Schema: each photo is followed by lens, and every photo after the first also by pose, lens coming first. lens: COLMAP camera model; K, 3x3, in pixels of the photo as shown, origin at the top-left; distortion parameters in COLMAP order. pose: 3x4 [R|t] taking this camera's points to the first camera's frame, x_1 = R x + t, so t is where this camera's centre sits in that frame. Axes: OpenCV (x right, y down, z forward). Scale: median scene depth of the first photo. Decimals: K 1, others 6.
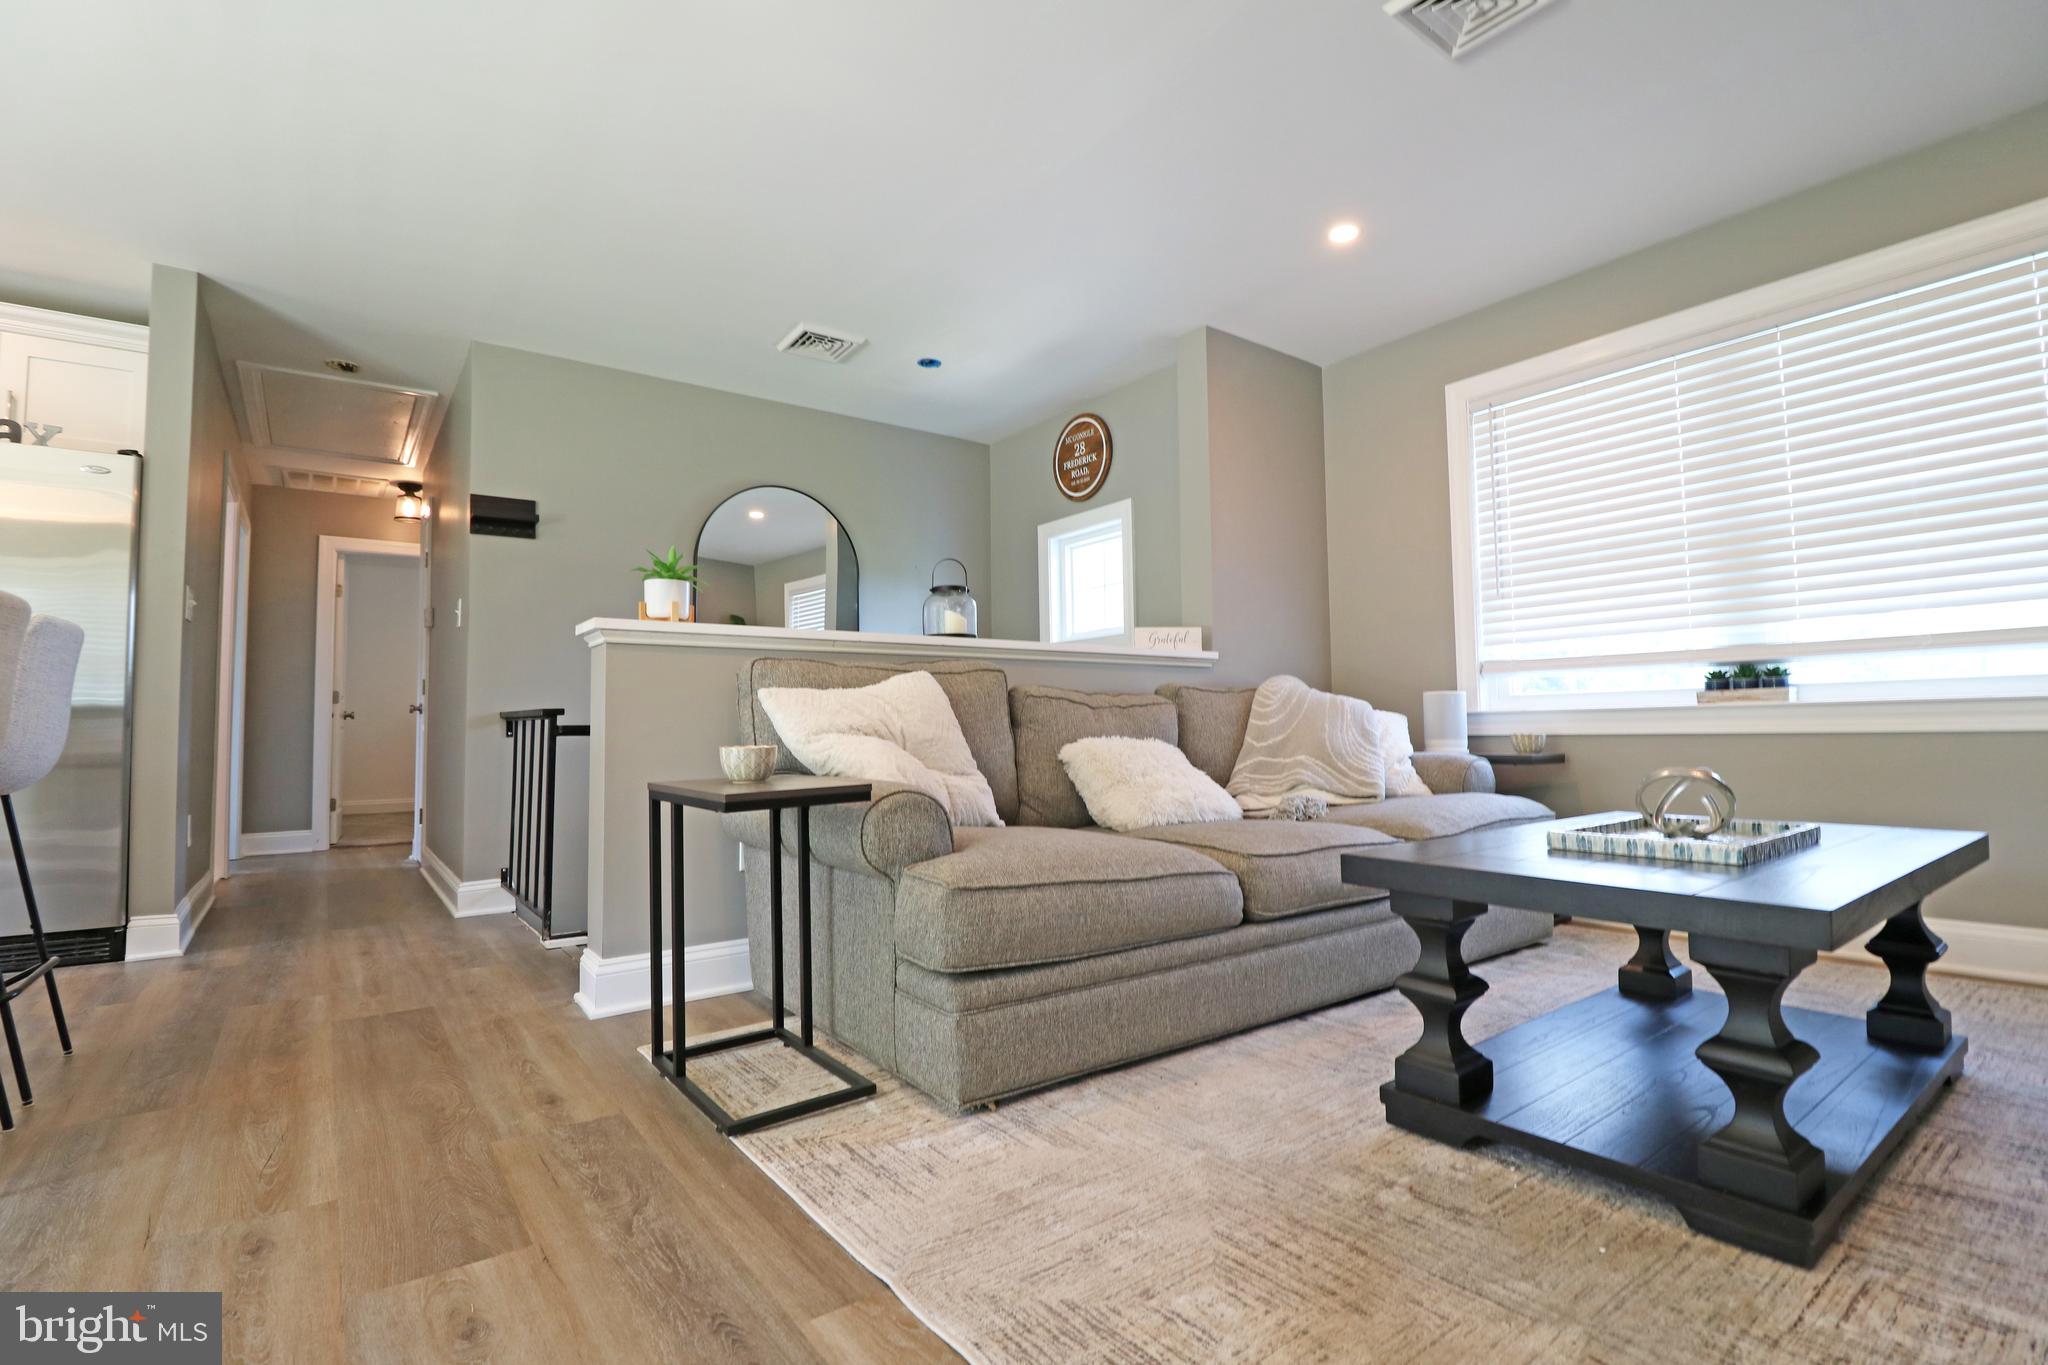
lens RADIAL K [[950.2, 0, 1027.3], [0, 950.2, 676.0], [0, 0, 1]] dist [0.000923, -0.013168]
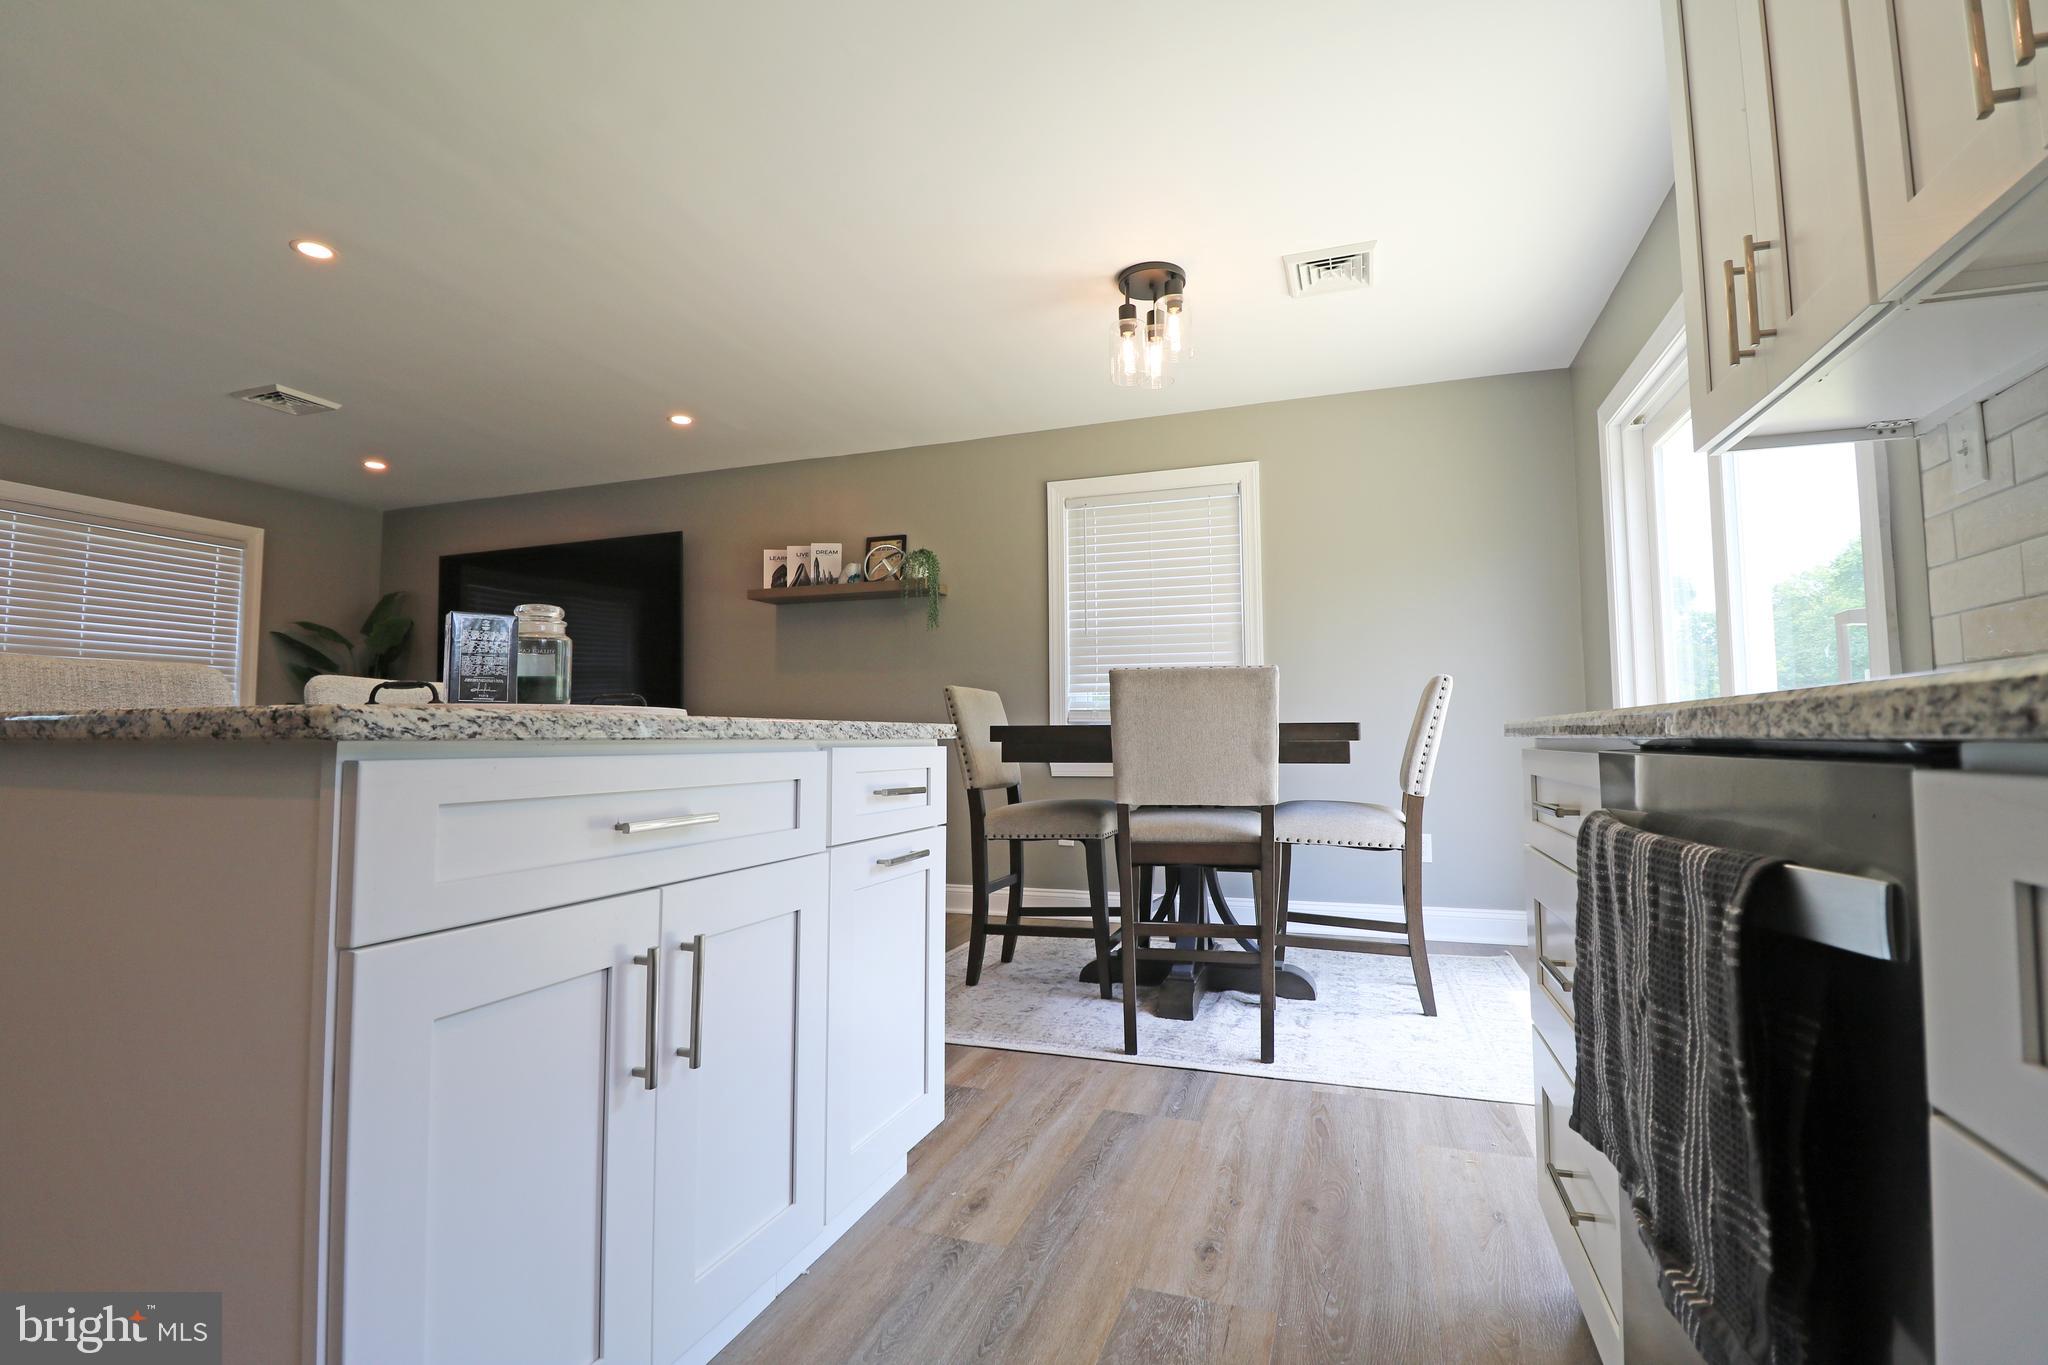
lens RADIAL K [[950.2, 0, 1027.0], [0, 950.2, 676.8], [0, 0, 1]] dist [0.000923, -0.013168]
pose [[-0.556083, 0.074199, 0.827808, -1.354847], [-0.032891, 0.993262, -0.111124, 0.008412], [-0.830476, -0.089022, -0.549896, 0.531439]]
